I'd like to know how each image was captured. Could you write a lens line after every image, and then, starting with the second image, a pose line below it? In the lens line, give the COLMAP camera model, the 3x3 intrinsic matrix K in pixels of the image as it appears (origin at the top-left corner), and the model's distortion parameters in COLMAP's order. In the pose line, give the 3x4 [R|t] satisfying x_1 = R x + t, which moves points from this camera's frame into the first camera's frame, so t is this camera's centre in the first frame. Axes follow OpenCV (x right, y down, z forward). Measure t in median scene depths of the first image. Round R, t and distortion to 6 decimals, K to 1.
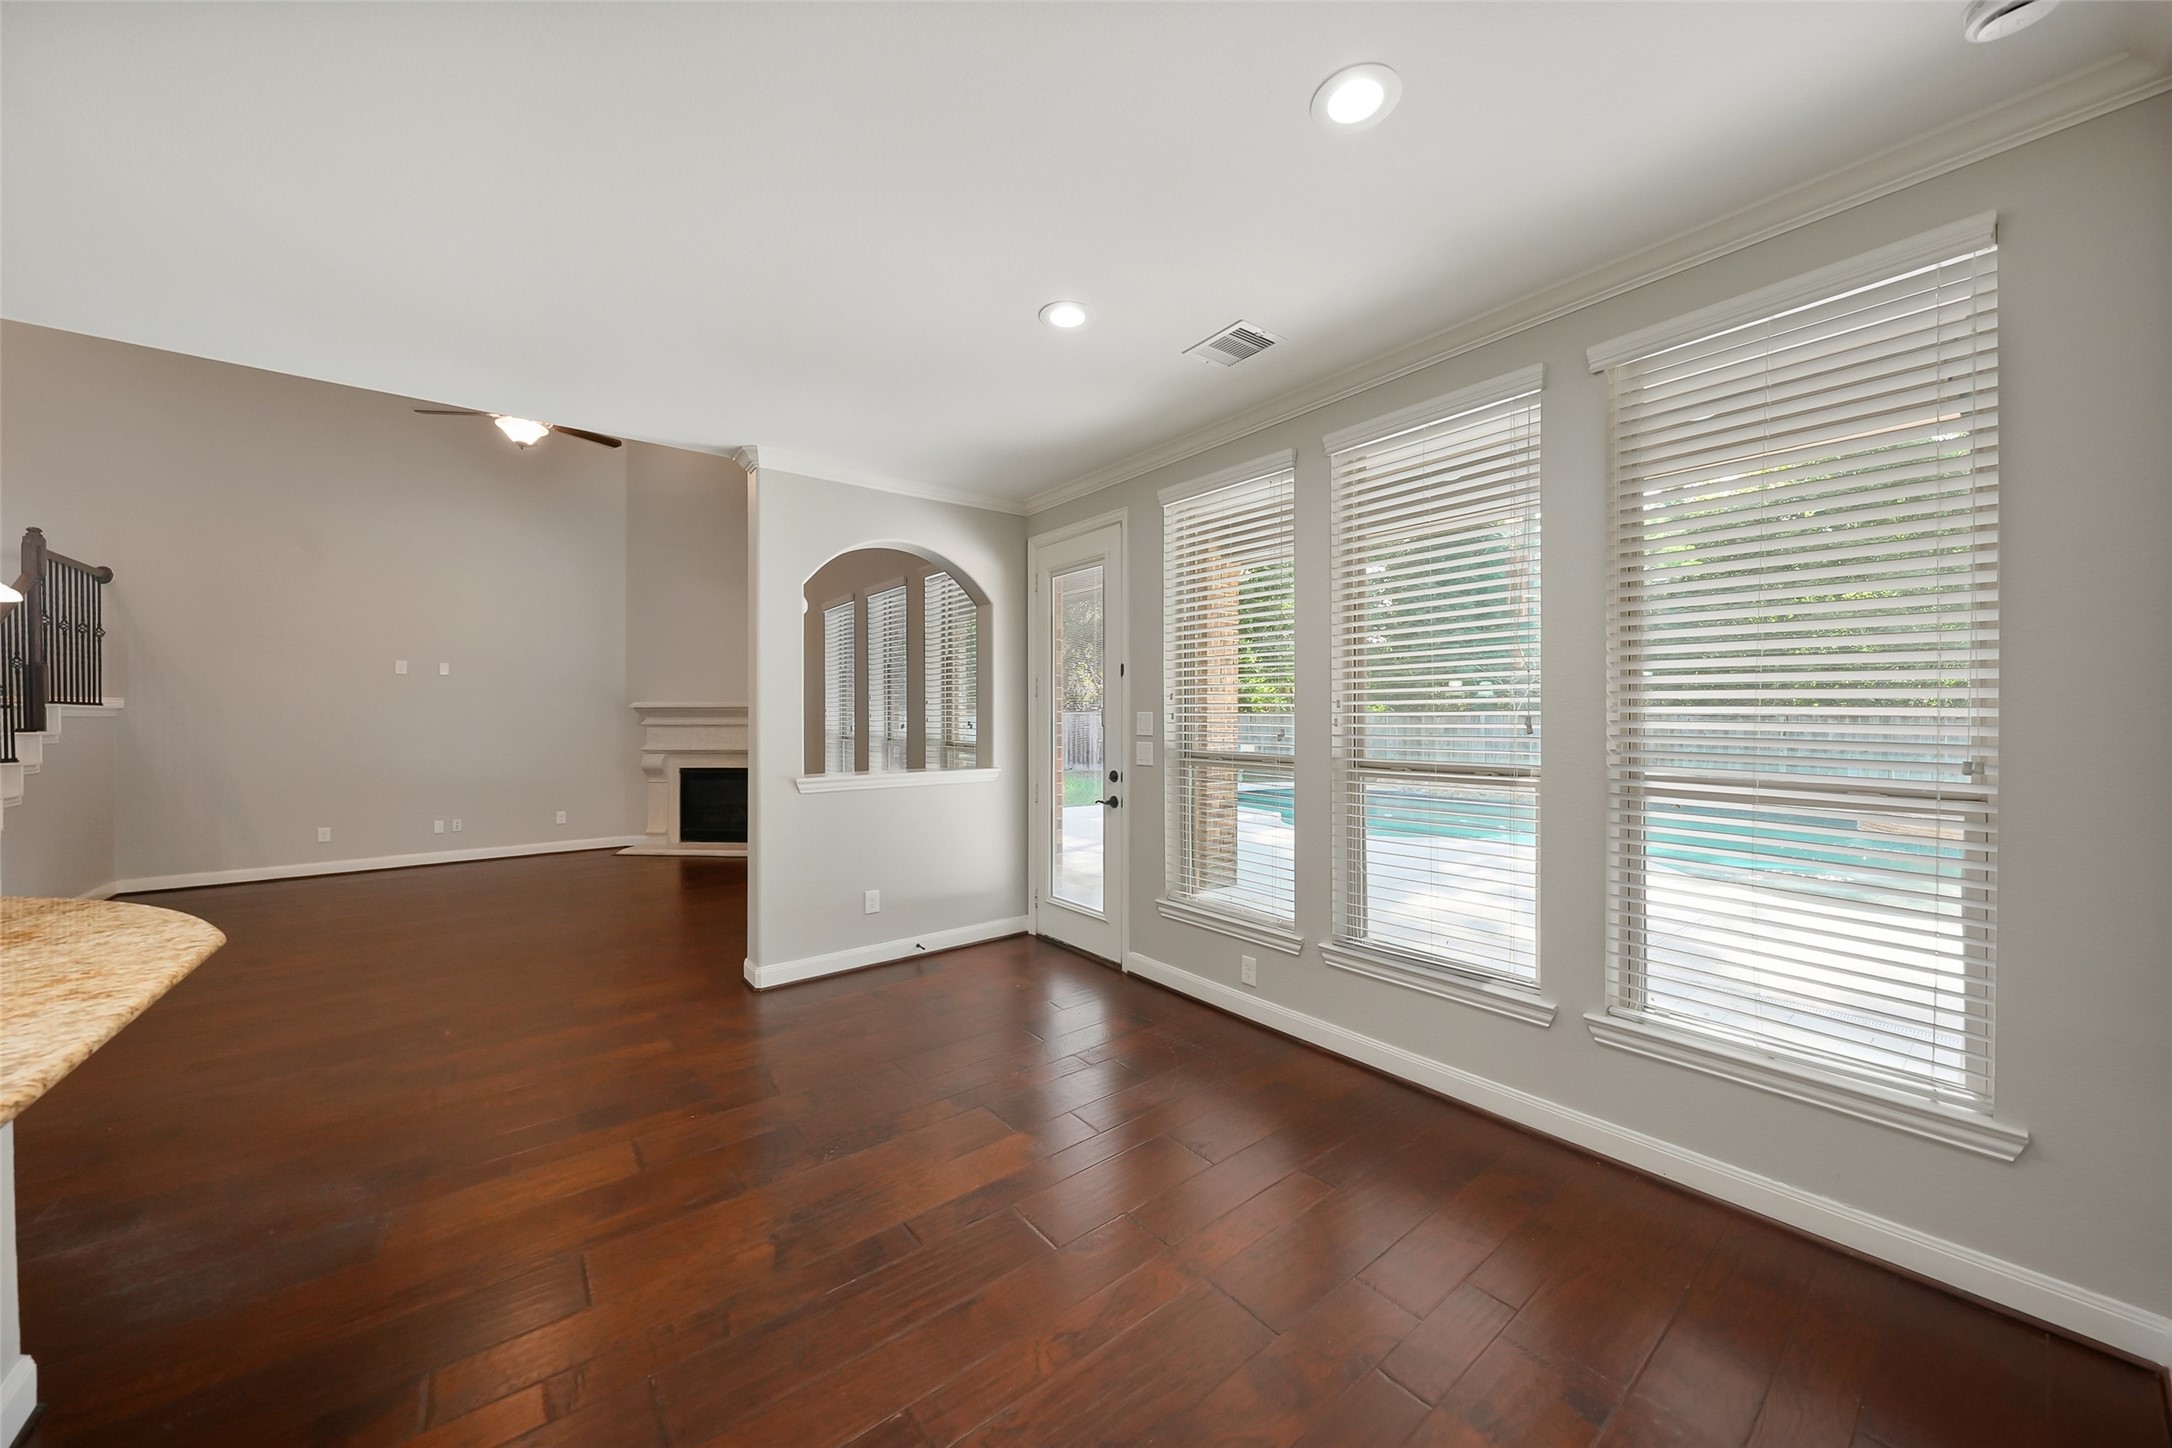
lens RADIAL K [[754.2, 0, 1086.0], [0, 754.2, 724.0], [0, 0, 1]] dist [0.001777, 0.000066]
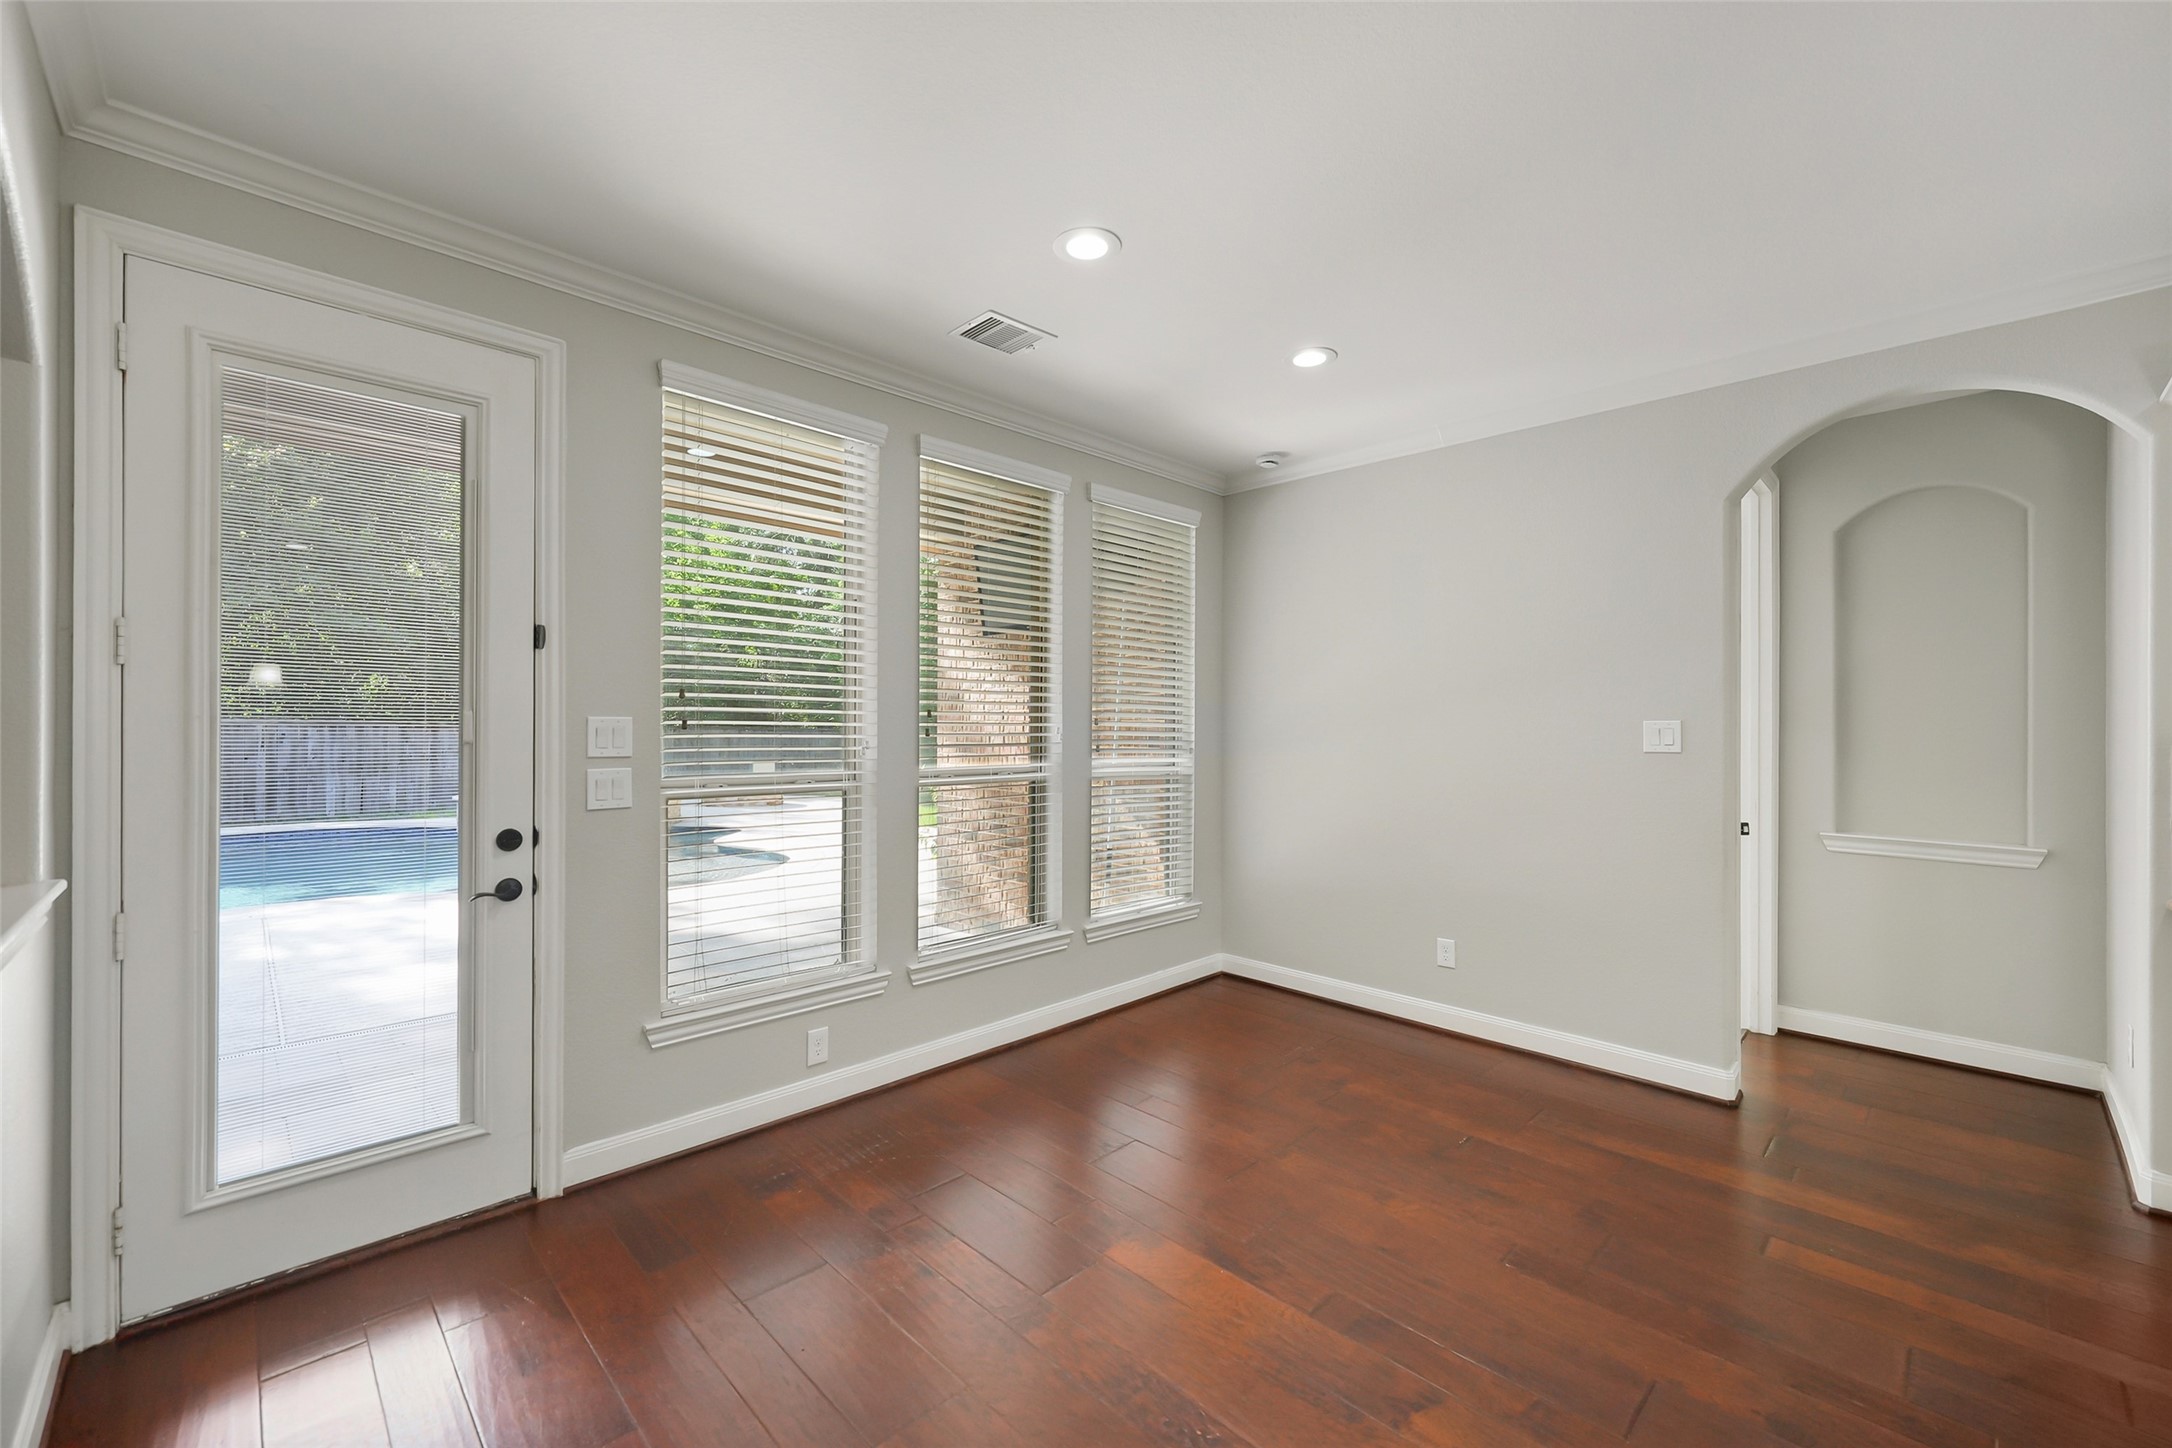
lens RADIAL K [[867.6, 0, 1087.0], [0, 867.6, 730.0], [0, 0, 1]] dist [-0.000524, -0.000107]
pose [[-0.103097, 0.001542, 0.994670, -0.593980], [0.007097, 0.999974, -0.000815, -0.002305], [-0.994646, 0.006975, -0.103105, 0.668899]]
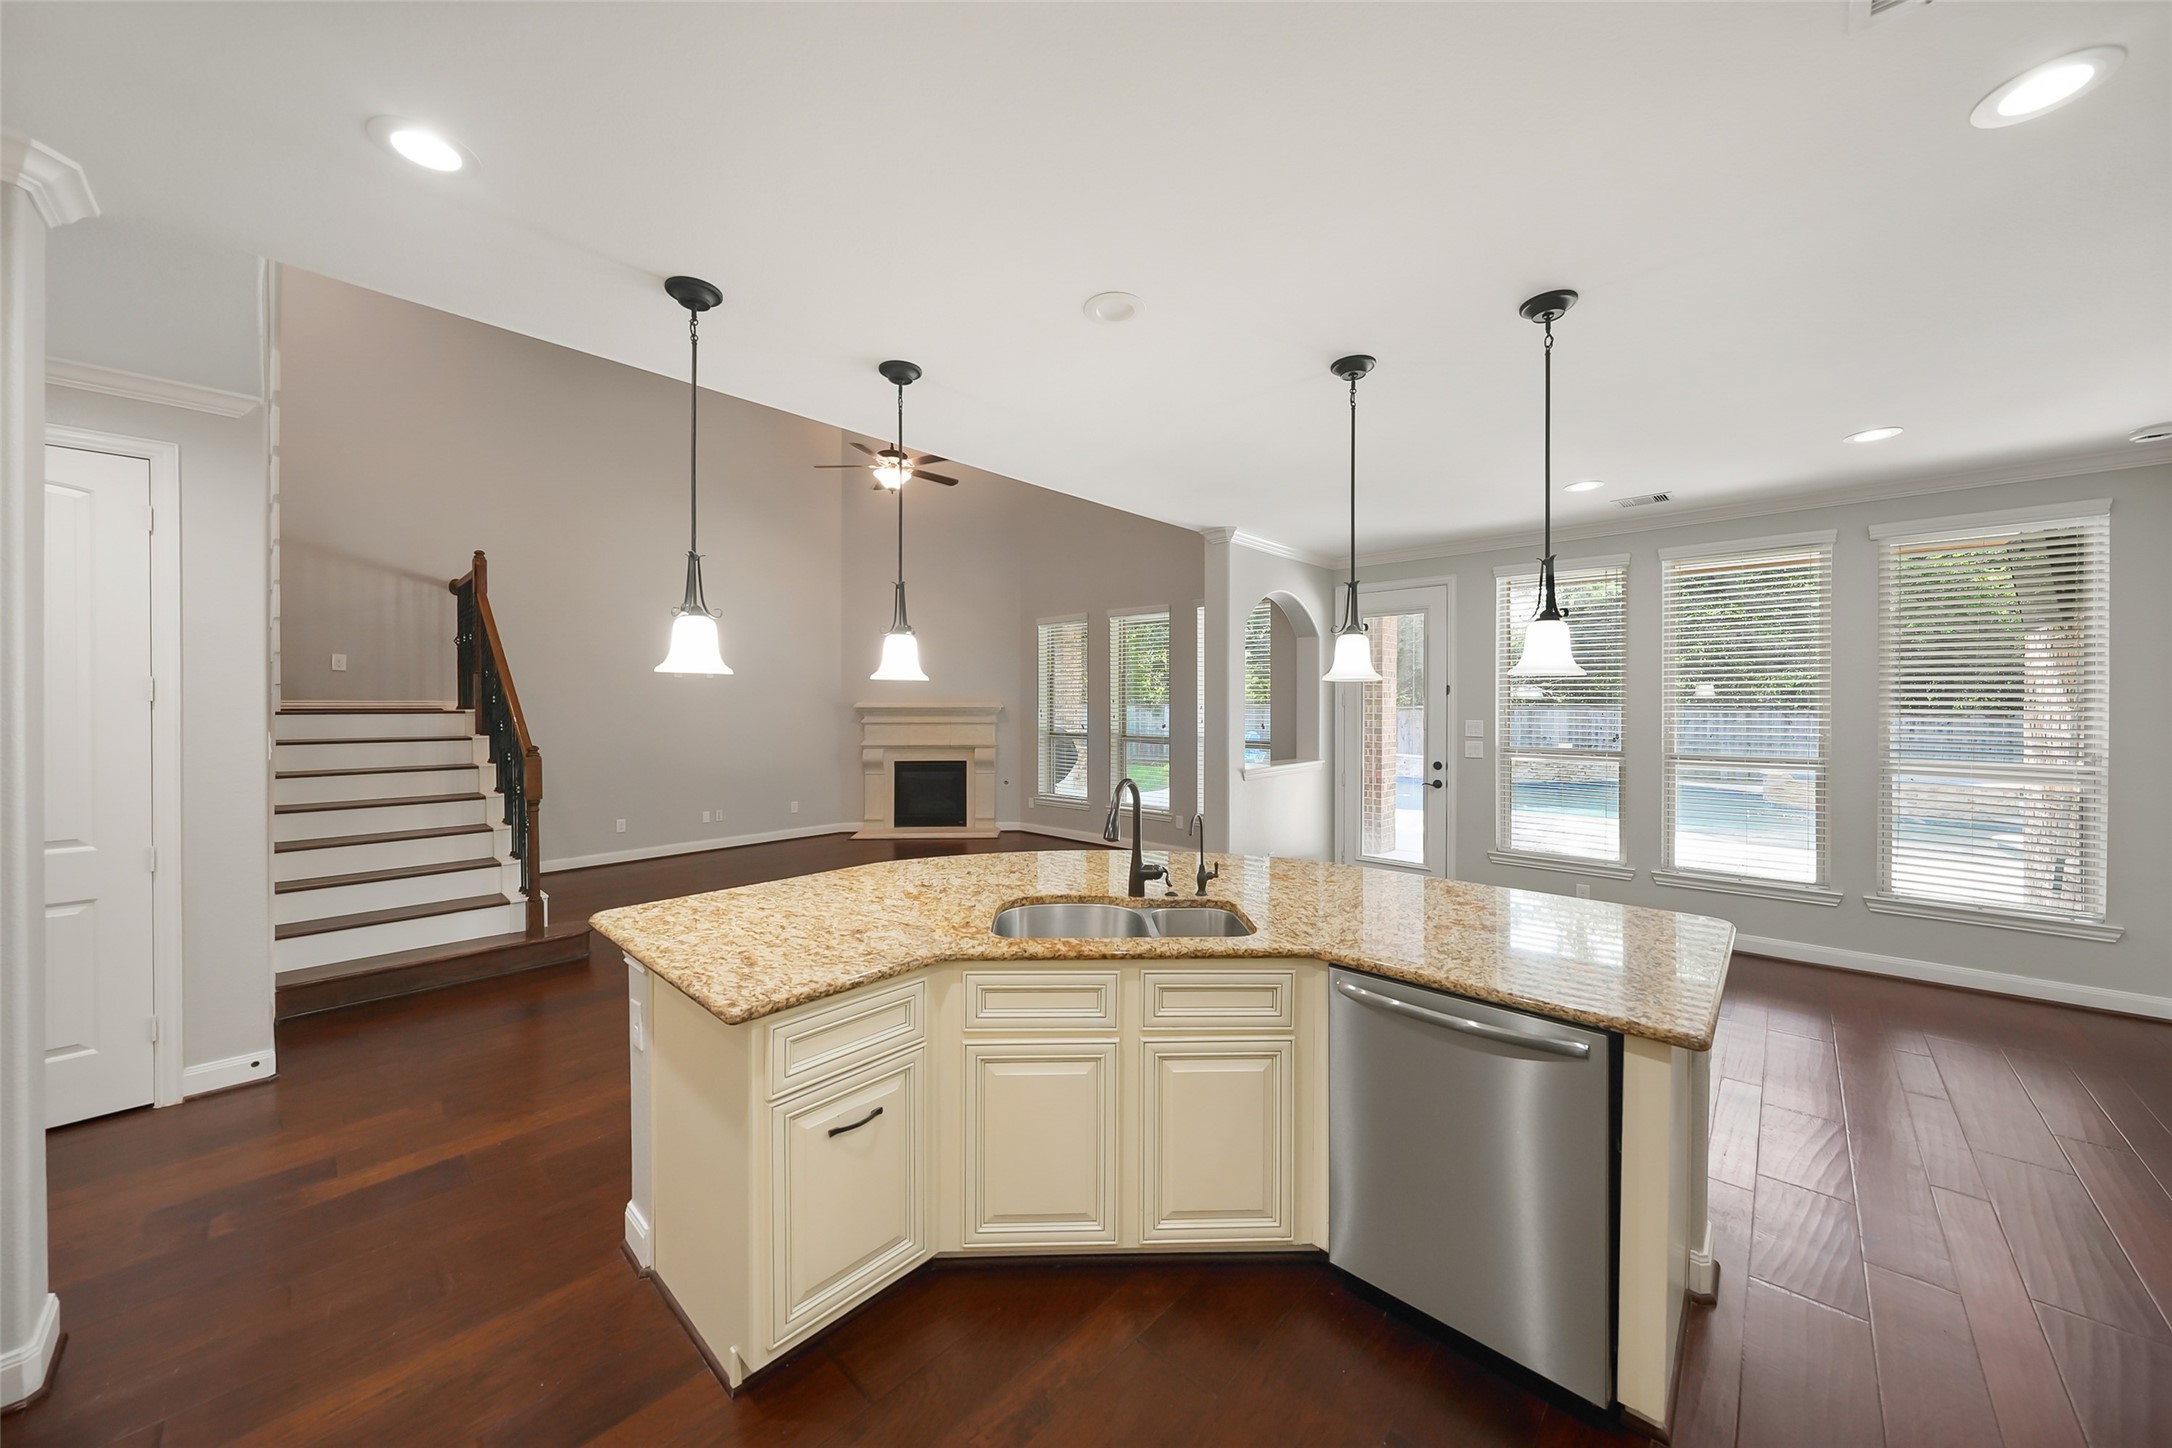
lens RADIAL K [[759.9, 0, 1085.9], [0, 759.9, 712.3], [0, 0, 1]] dist [0.002264, 0.000012]
pose [[0.989134, 0.001929, 0.147003, -0.810646], [-0.001916, 0.999998, -0.000226, -0.027223], [-0.147003, -0.000058, 0.989136, -0.289777]]
